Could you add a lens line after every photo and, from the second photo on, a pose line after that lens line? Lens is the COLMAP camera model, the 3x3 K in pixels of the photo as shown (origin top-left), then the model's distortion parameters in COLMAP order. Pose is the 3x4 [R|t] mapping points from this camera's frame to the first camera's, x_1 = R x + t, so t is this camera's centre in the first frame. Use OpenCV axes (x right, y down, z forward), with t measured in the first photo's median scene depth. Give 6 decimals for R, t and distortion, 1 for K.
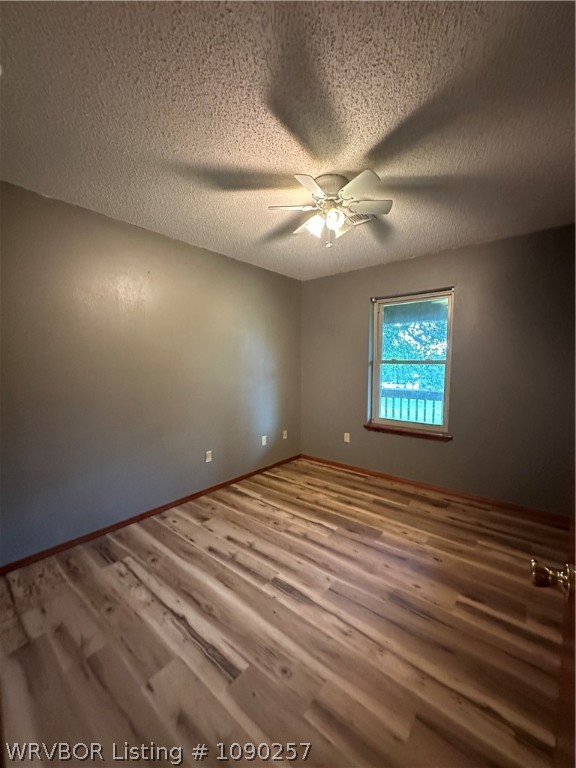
lens RADIAL K [[303.9, 0, 288.0], [0, 303.9, 384.0], [0, 0, 1]] dist [-0.009139, 0.000076]
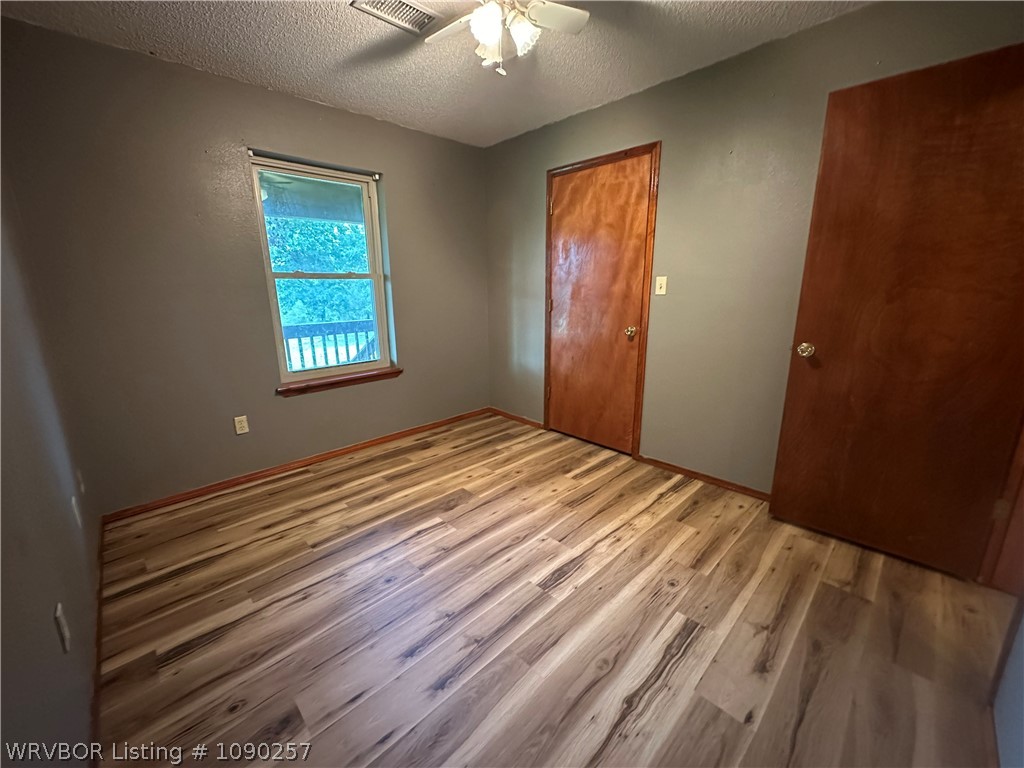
lens RADIAL K [[405.2, 0, 512.8], [0, 405.2, 381.2], [0, 0, 1]] dist [-0.009139, 0.000076]
pose [[0.110555, -0.230045, 0.966880, -0.708968], [0.085378, 0.971445, 0.221369, -0.016951], [-0.990196, 0.058076, 0.127039, 0.779846]]
